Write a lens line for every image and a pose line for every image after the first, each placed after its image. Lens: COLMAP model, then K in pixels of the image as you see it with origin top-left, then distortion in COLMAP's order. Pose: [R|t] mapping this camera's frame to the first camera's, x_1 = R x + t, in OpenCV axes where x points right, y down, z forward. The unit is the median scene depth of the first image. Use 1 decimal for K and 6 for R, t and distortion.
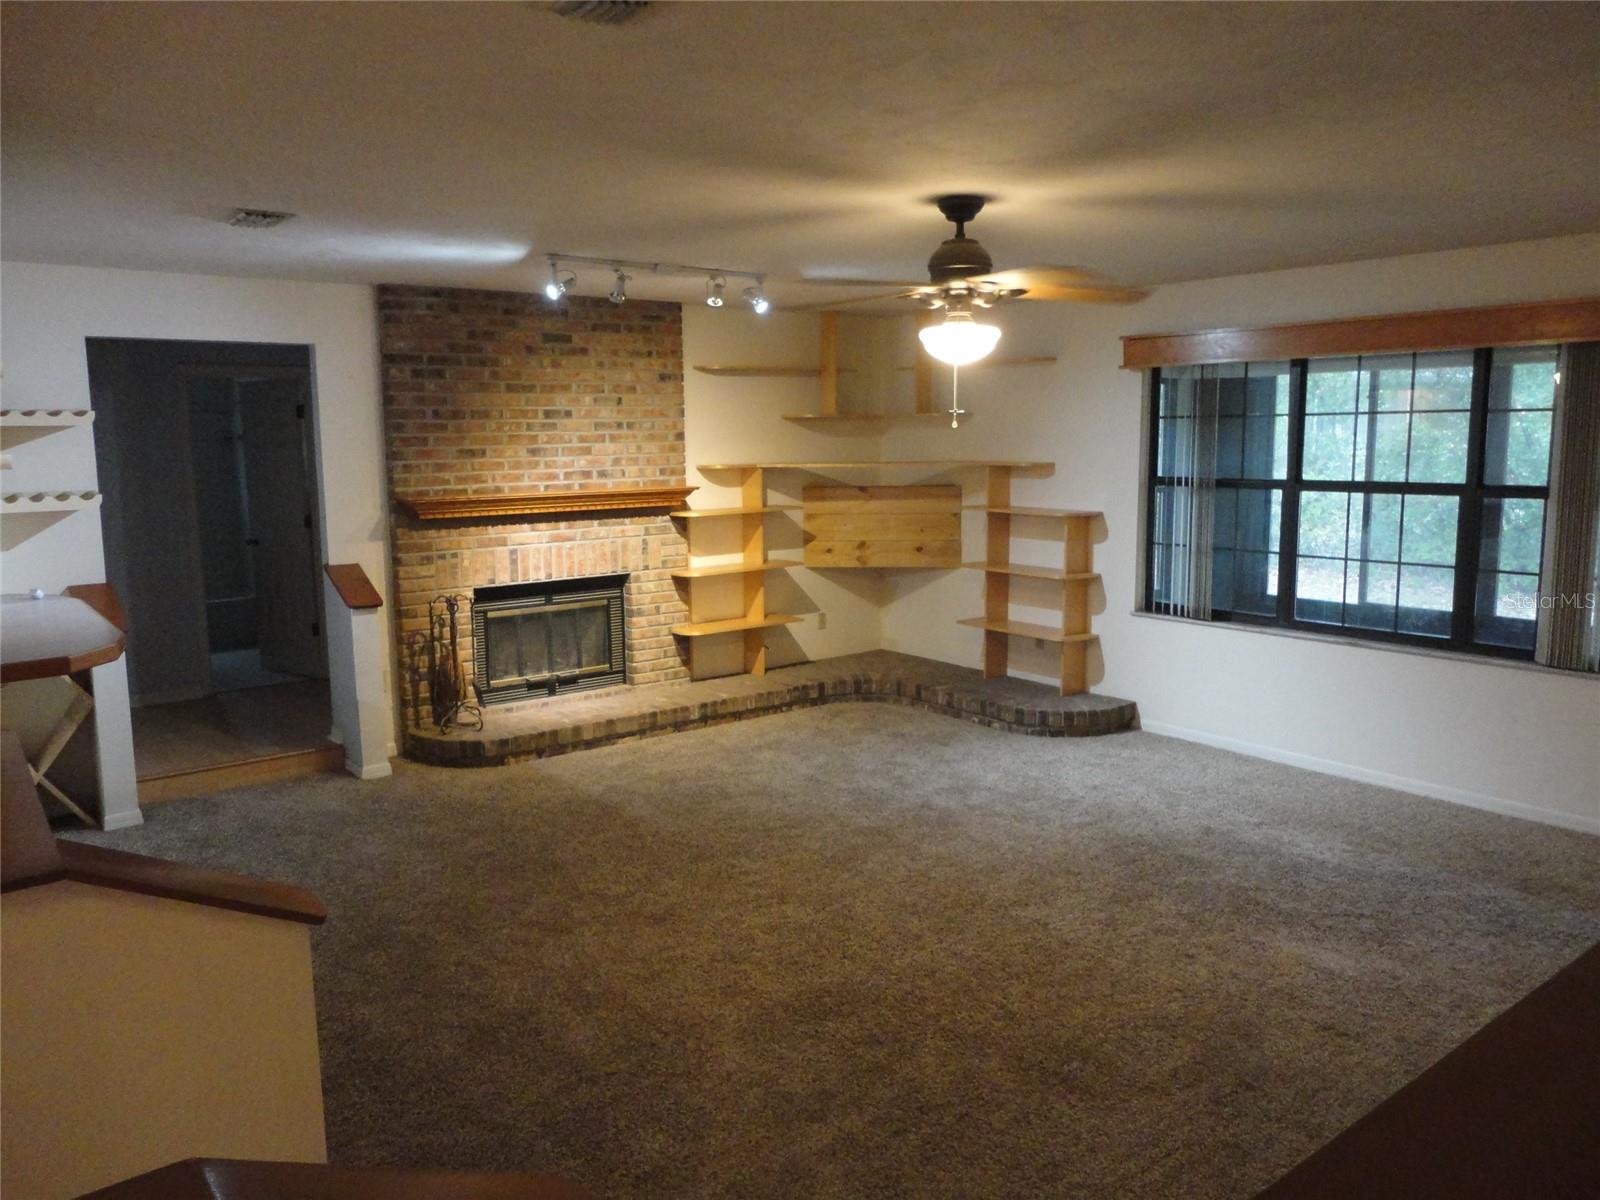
lens RADIAL K [[1175.5, 0, 800.0], [0, 1175.5, 600.0], [0, 0, 1]] dist [0.001700, 0.001115]
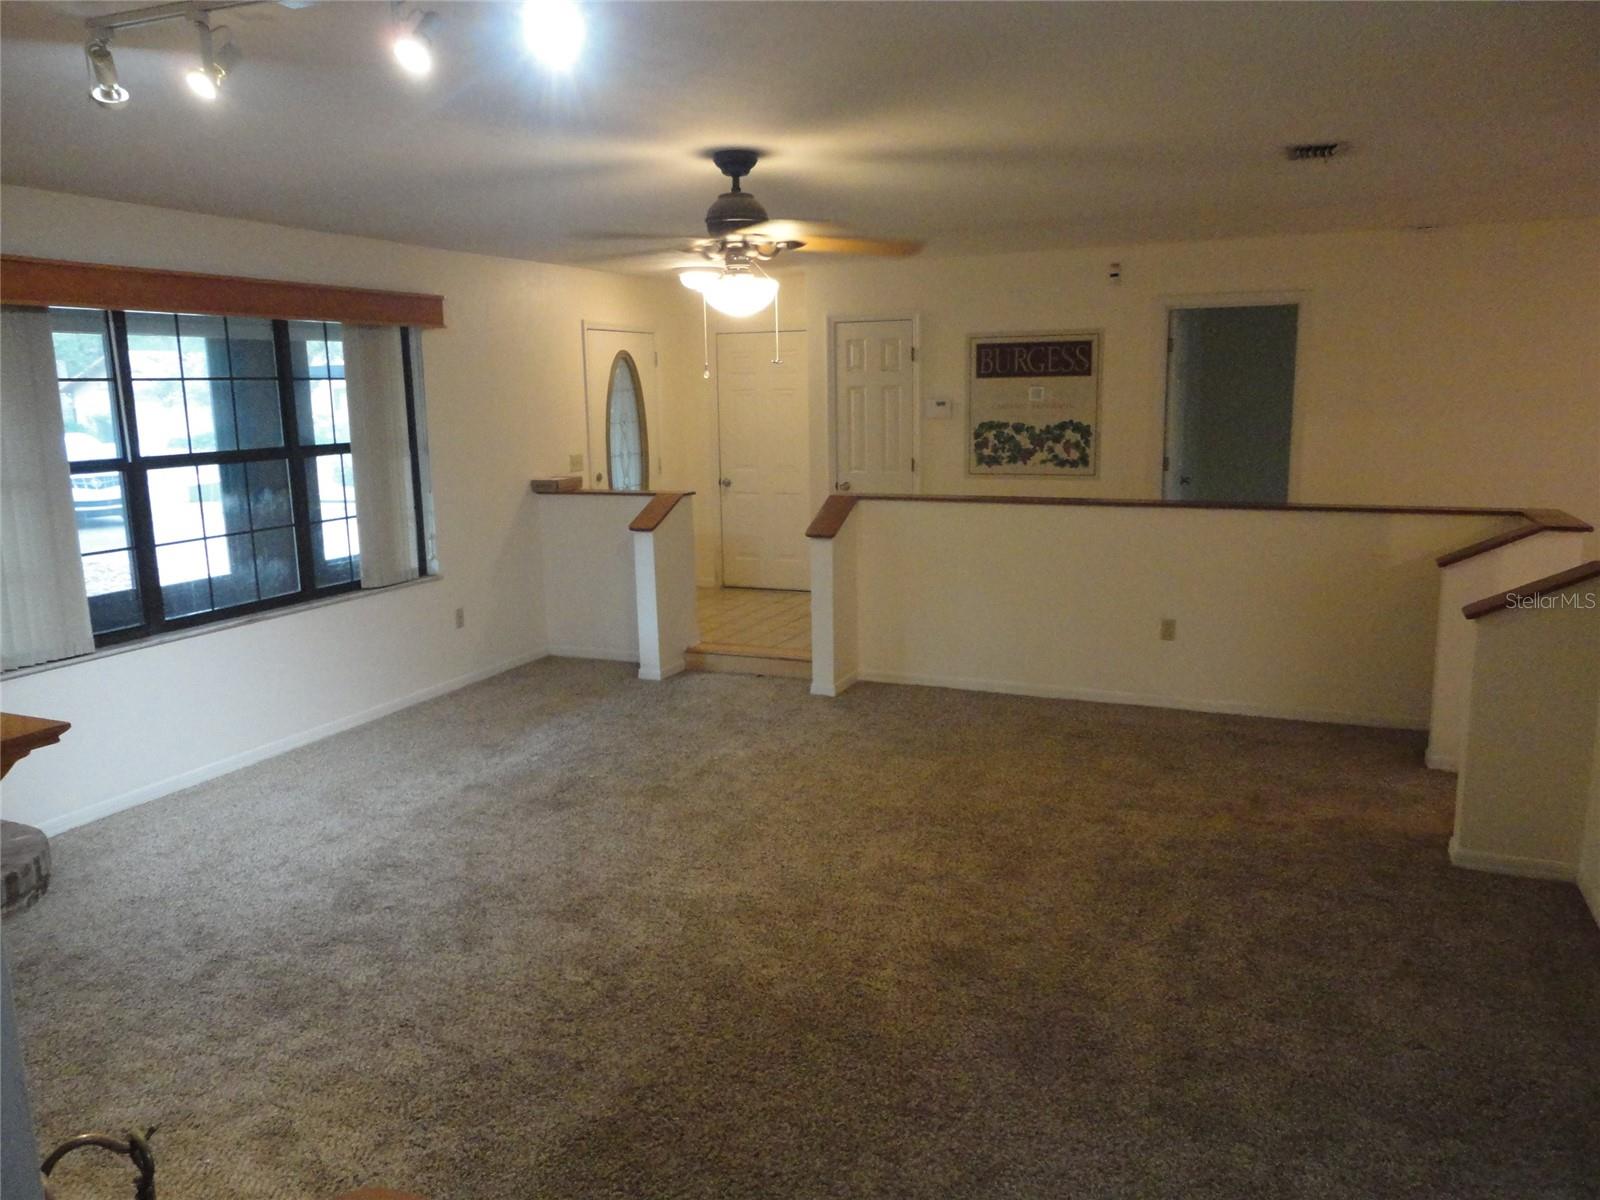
lens RADIAL K [[1175.5, 0, 800.0], [0, 1175.5, 600.0], [0, 0, 1]] dist [0.001700, 0.001115]
pose [[-0.483628, -0.138821, 0.864195, -0.625237], [0.146977, 0.960442, 0.236534, -0.153194], [-0.862845, 0.241411, -0.444093, 1.131354]]
